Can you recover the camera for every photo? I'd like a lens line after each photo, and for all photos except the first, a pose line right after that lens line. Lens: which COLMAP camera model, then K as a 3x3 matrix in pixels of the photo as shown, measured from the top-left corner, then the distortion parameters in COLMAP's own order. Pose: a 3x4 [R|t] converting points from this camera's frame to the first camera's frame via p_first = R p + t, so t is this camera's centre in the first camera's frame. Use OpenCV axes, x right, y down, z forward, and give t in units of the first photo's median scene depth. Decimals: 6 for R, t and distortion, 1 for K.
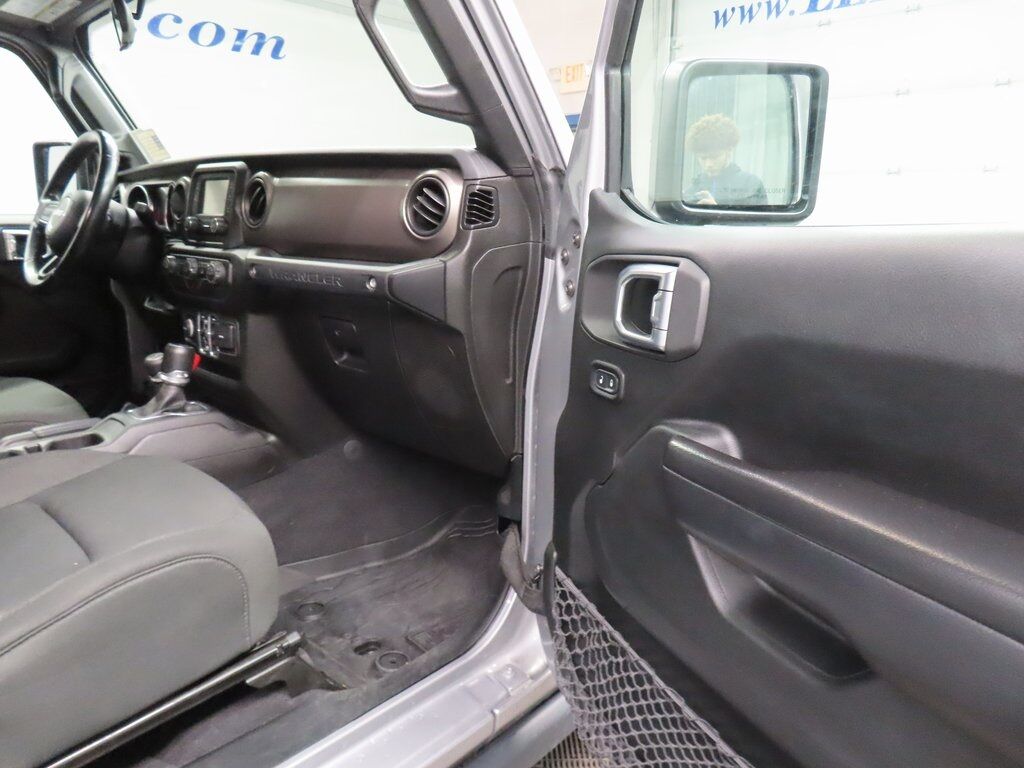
lens RADIAL K [[732.2, 0, 510.2], [0, 732.2, 381.5], [0, 0, 1]] dist [-0.014983, 0.008401]
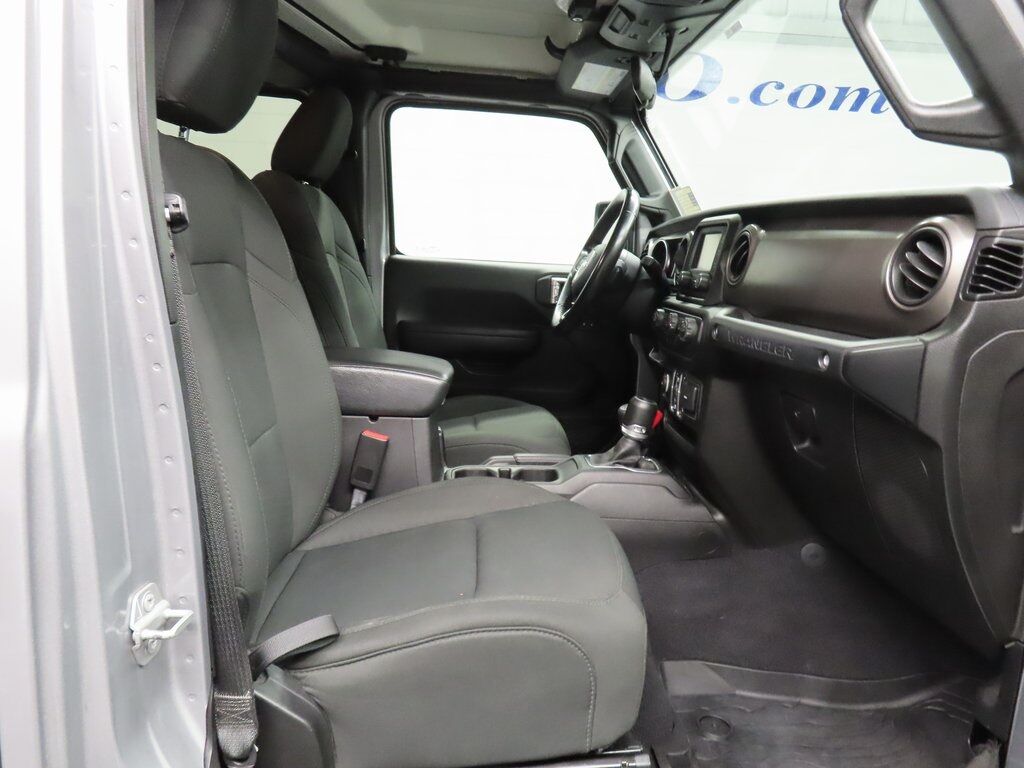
lens RADIAL K [[732.2, 0, 514.8], [0, 732.2, 382.3], [0, 0, 1]] dist [-0.014983, 0.008401]
pose [[0.729625, 0.134782, -0.670434, 0.074794], [-0.186671, 0.982406, -0.005653, -0.035105], [0.657877, 0.129275, 0.741948, 0.159612]]
